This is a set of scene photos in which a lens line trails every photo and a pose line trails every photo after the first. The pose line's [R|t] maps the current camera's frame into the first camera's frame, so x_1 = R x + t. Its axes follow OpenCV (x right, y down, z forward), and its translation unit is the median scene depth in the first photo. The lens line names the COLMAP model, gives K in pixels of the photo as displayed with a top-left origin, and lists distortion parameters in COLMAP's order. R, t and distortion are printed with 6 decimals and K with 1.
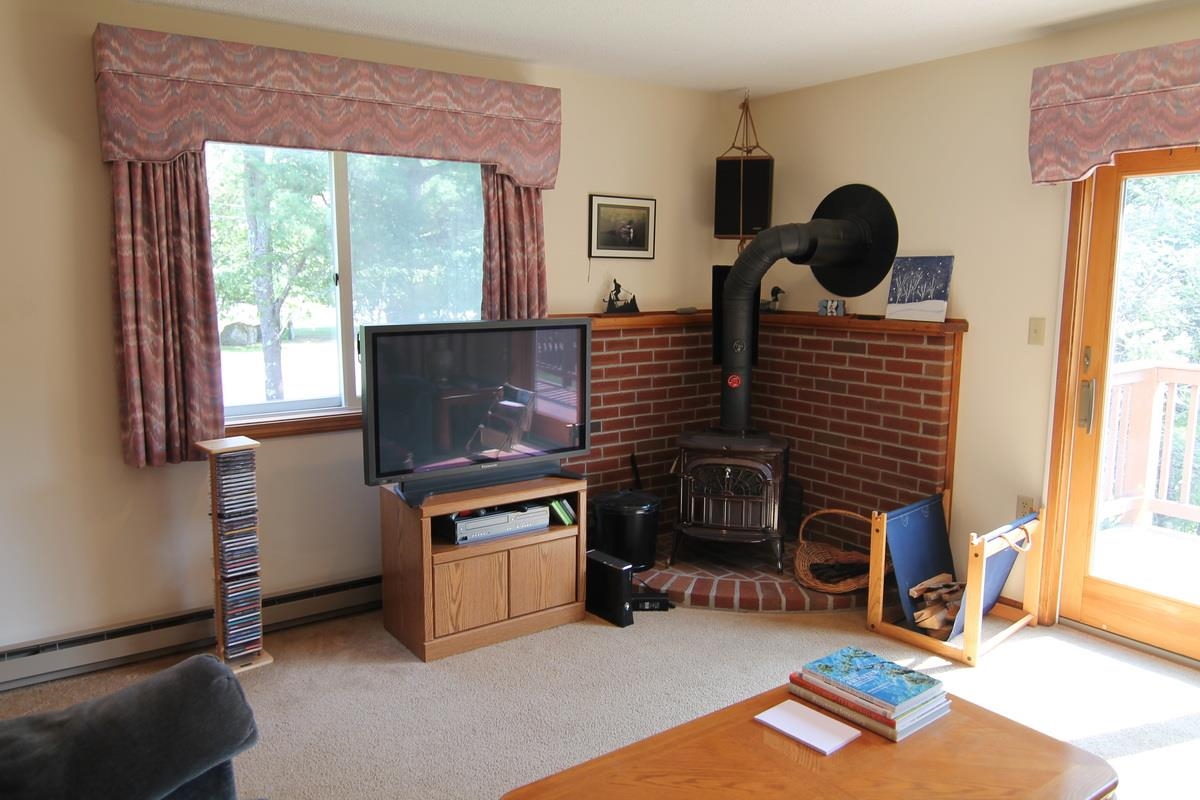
lens RADIAL K [[894.9, 0, 607.4], [0, 894.9, 386.8], [0, 0, 1]] dist [0.071242, -0.101143]
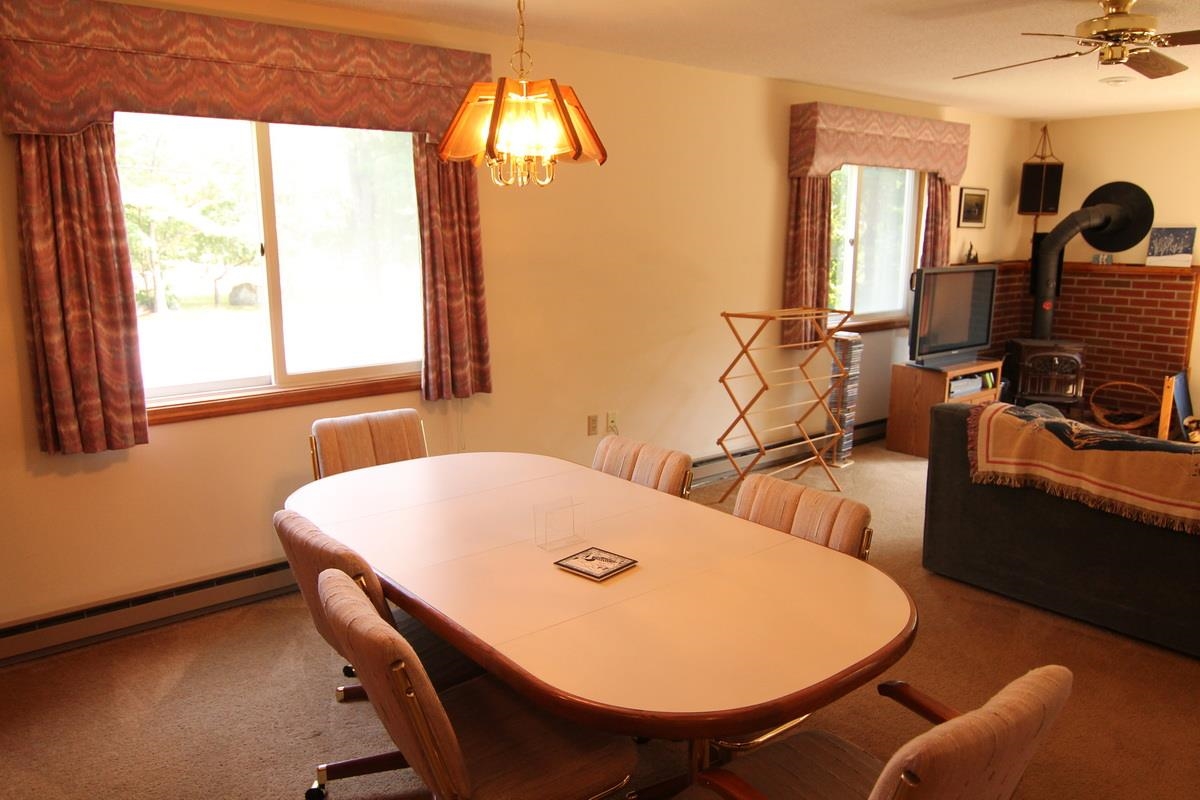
lens RADIAL K [[866.7, 0, 600.0], [0, 866.7, 400.0], [0, 0, 1]] dist [-0.000447, -0.026461]
pose [[0.998938, -0.014882, 0.043613, -0.752613], [0.012414, 0.998334, 0.056340, 0.067022], [-0.044379, -0.055739, 0.997459, -0.527771]]
